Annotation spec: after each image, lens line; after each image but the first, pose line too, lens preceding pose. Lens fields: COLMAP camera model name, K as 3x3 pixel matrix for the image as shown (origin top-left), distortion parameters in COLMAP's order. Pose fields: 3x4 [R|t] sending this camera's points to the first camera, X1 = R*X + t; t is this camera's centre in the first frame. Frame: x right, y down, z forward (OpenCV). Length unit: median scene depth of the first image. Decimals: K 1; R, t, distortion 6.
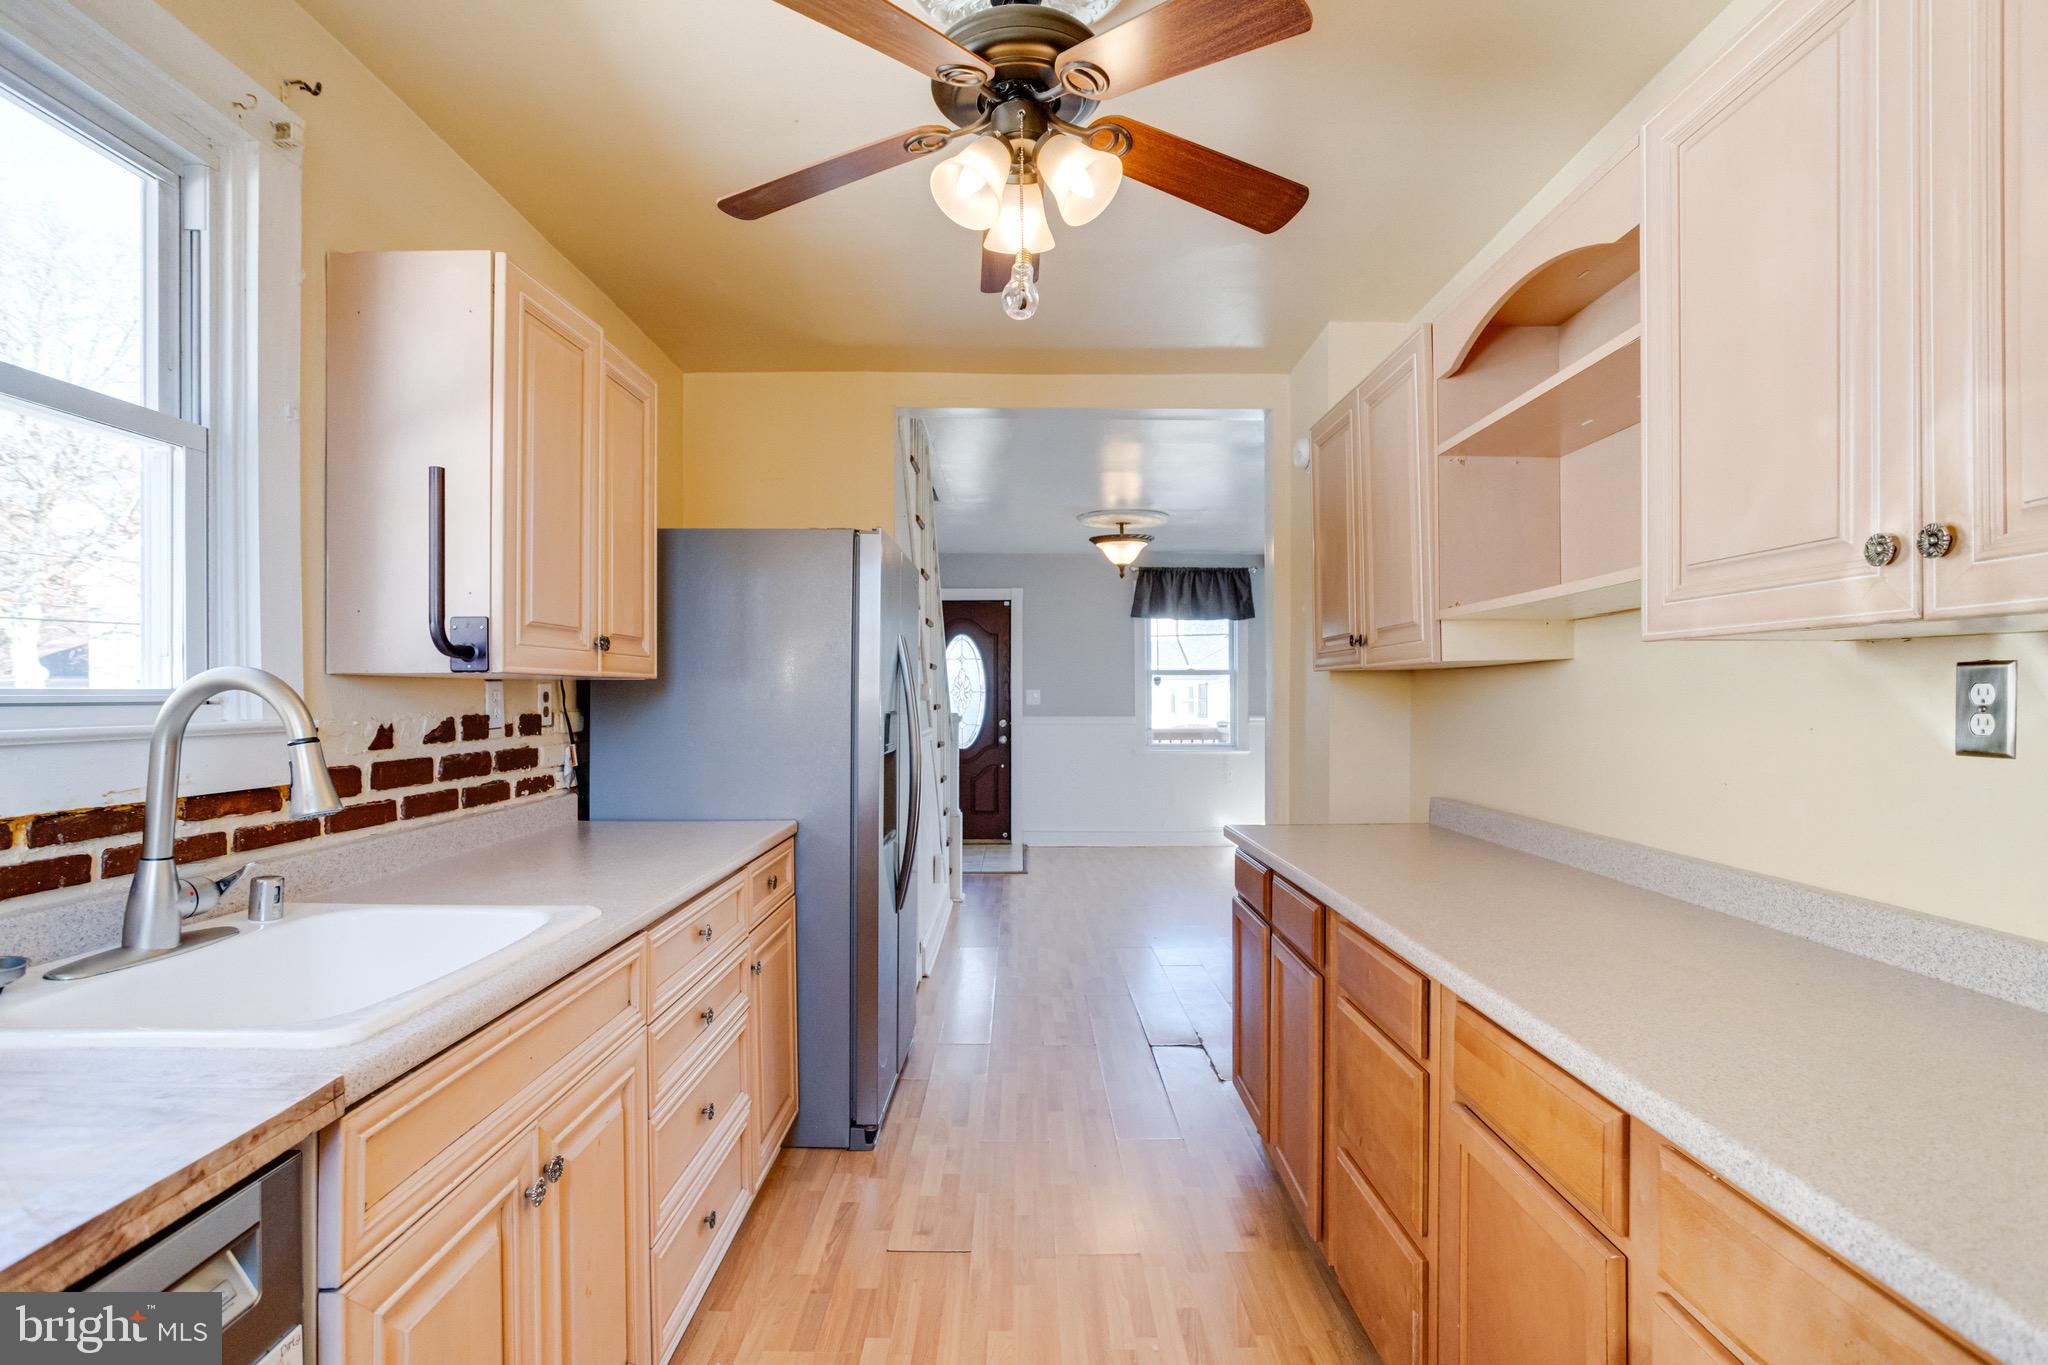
lens RADIAL K [[1002.3, 0, 1025.5], [0, 1002.3, 708.7], [0, 0, 1]] dist [-0.042904, 0.029508]
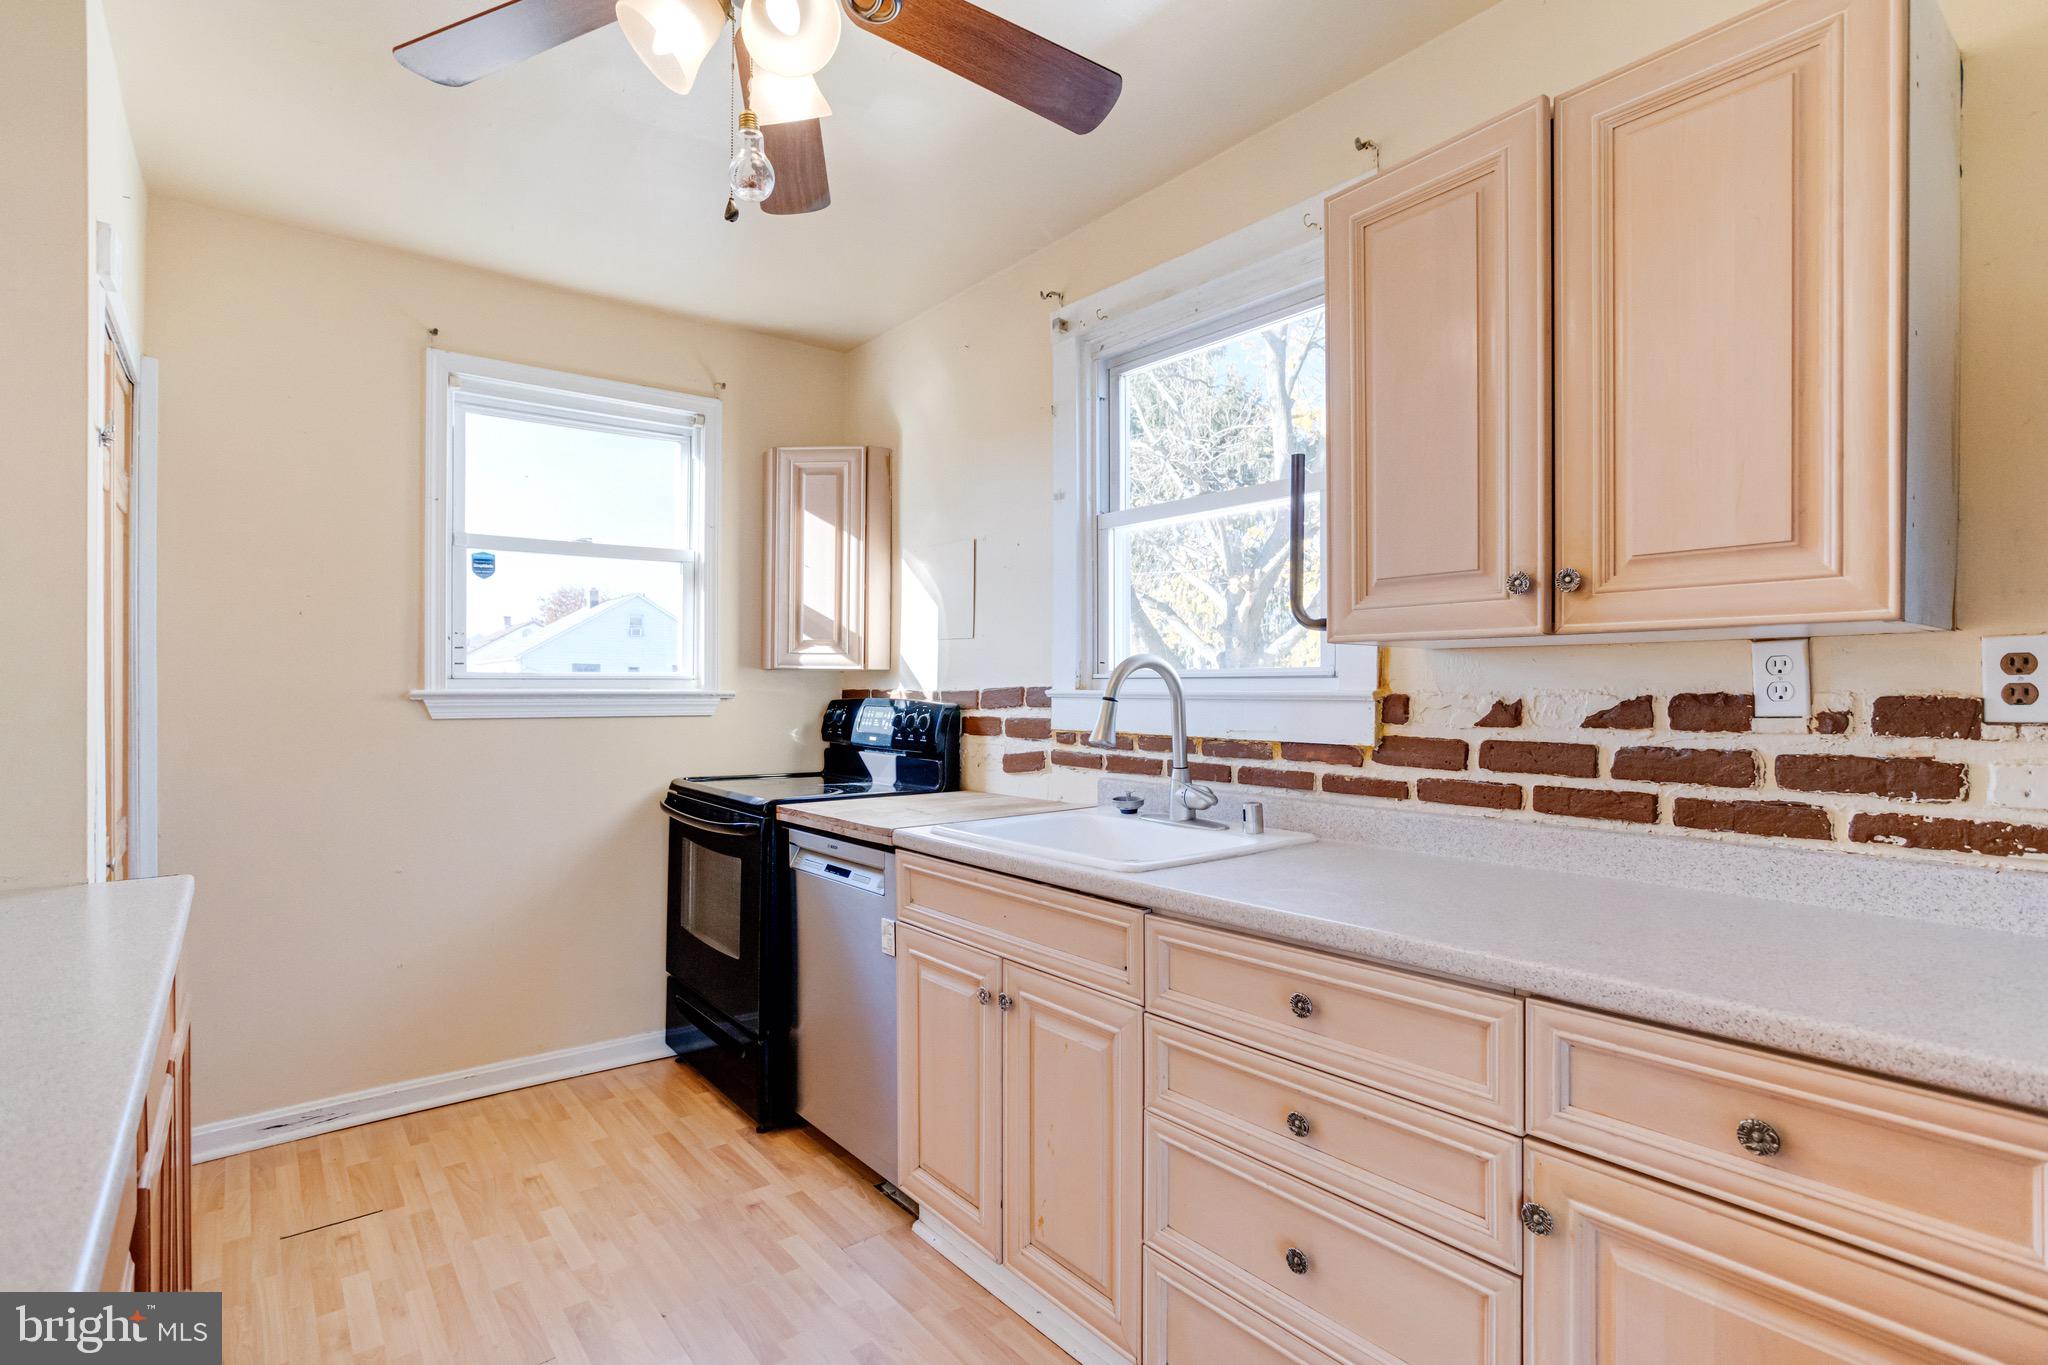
lens RADIAL K [[1001.1, 0, 1023.7], [0, 1001.1, 687.9], [0, 0, 1]] dist [-0.039849, 0.022164]
pose [[-0.785188, 0.001327, -0.619256, 0.239771], [-0.006791, 0.999919, 0.010753, -0.001873], [0.619220, 0.012648, -0.785116, 1.304164]]
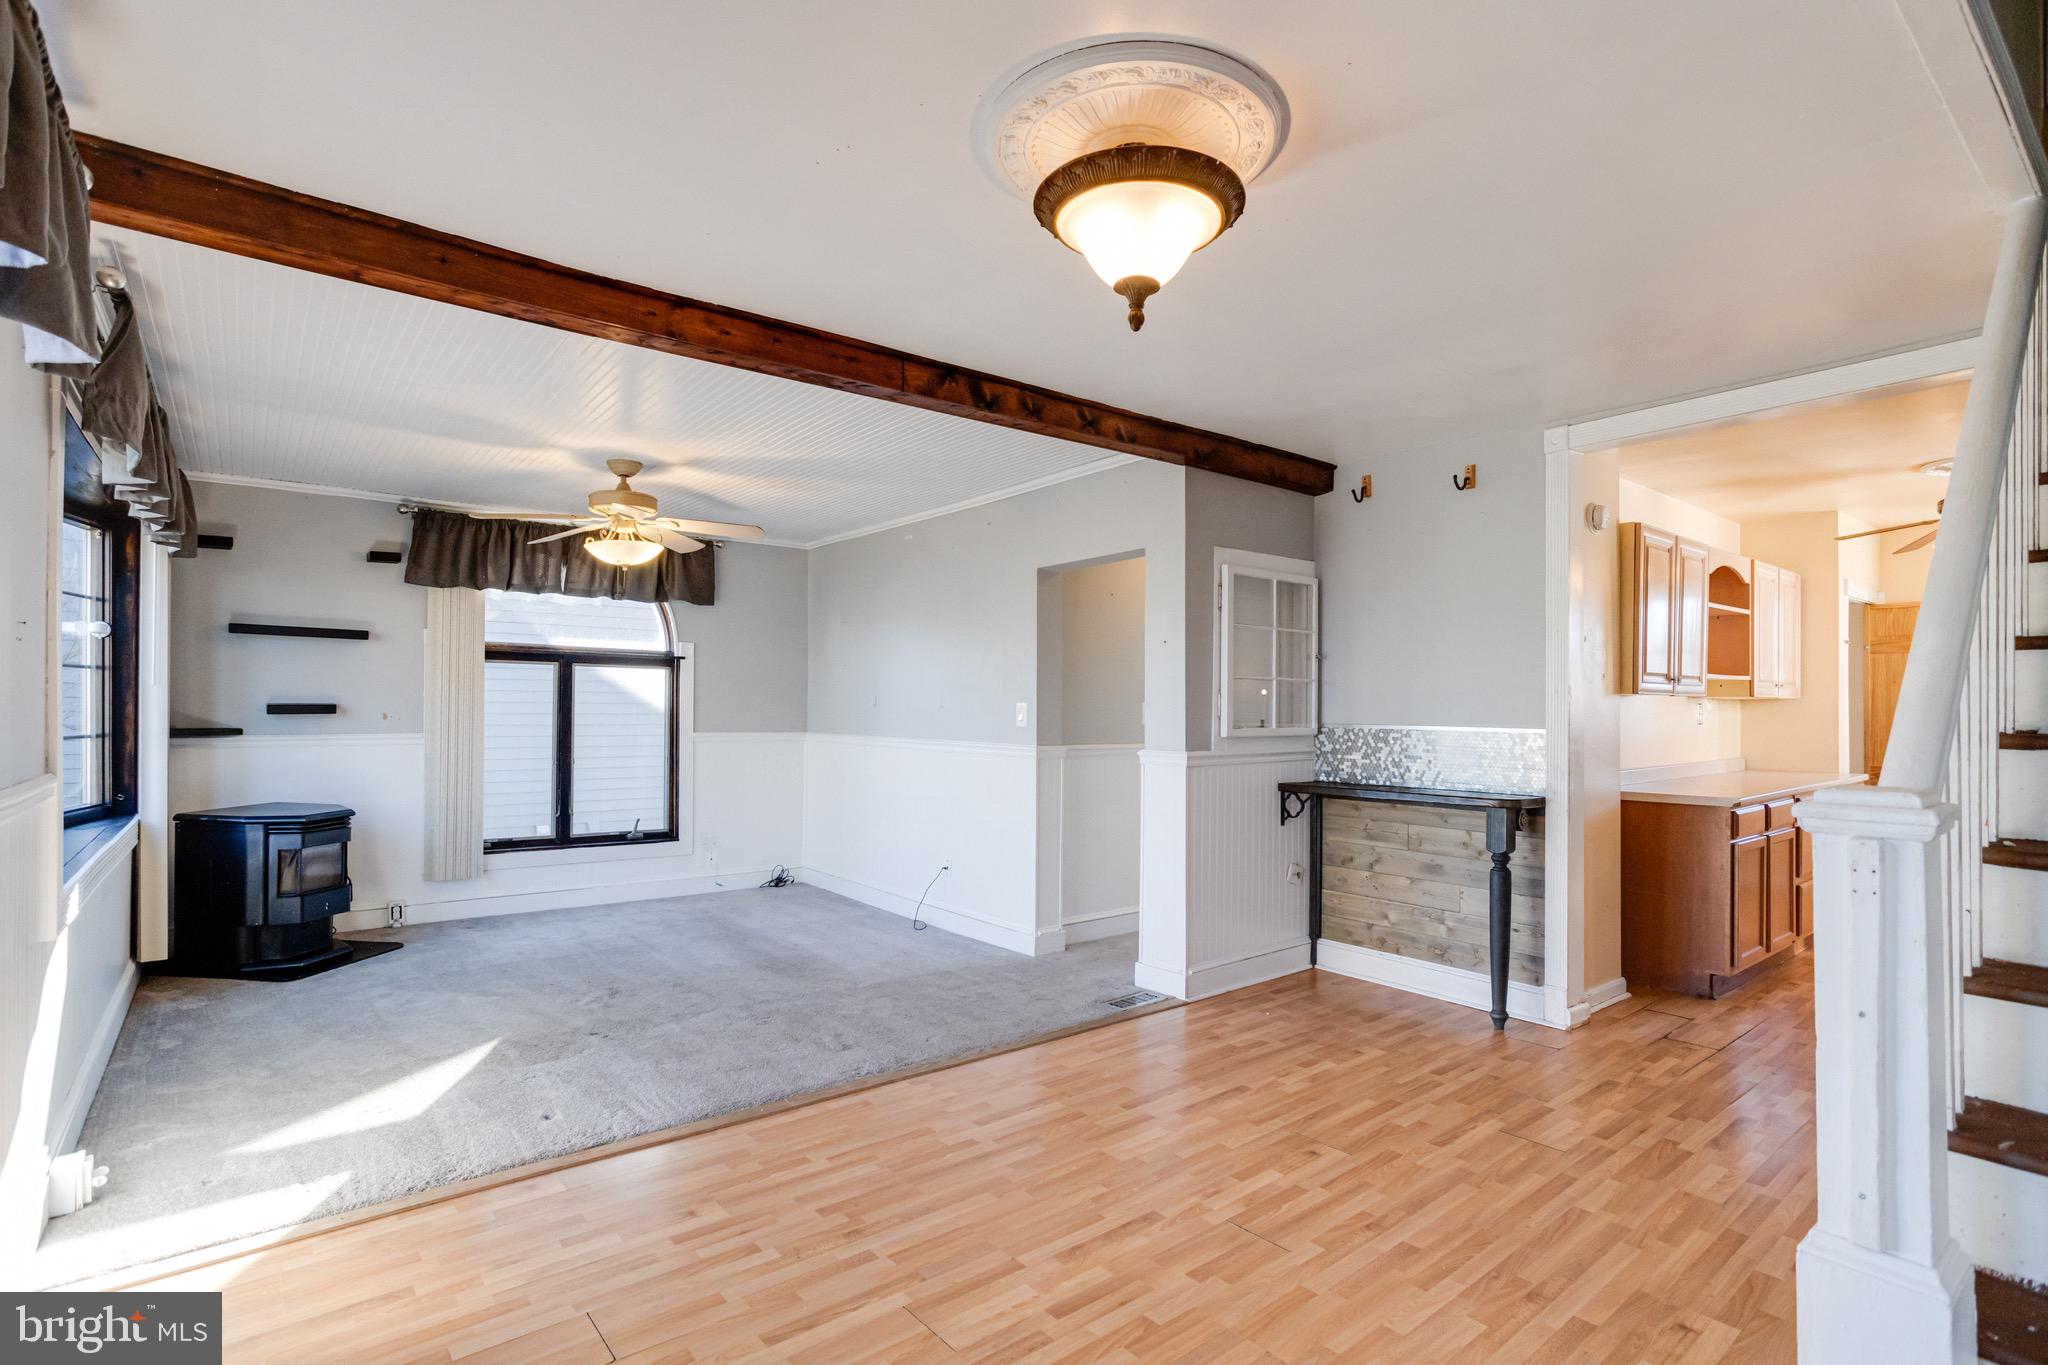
lens RADIAL K [[982.3, 0, 1025.6], [0, 982.3, 702.3], [0, 0, 1]] dist [-0.014351, 0.000739]
pose [[-0.625791, 0.005109, 0.779974, -0.357156], [0.006754, 0.999977, -0.001132, -0.043015], [-0.779962, 0.004559, -0.625811, 3.696267]]
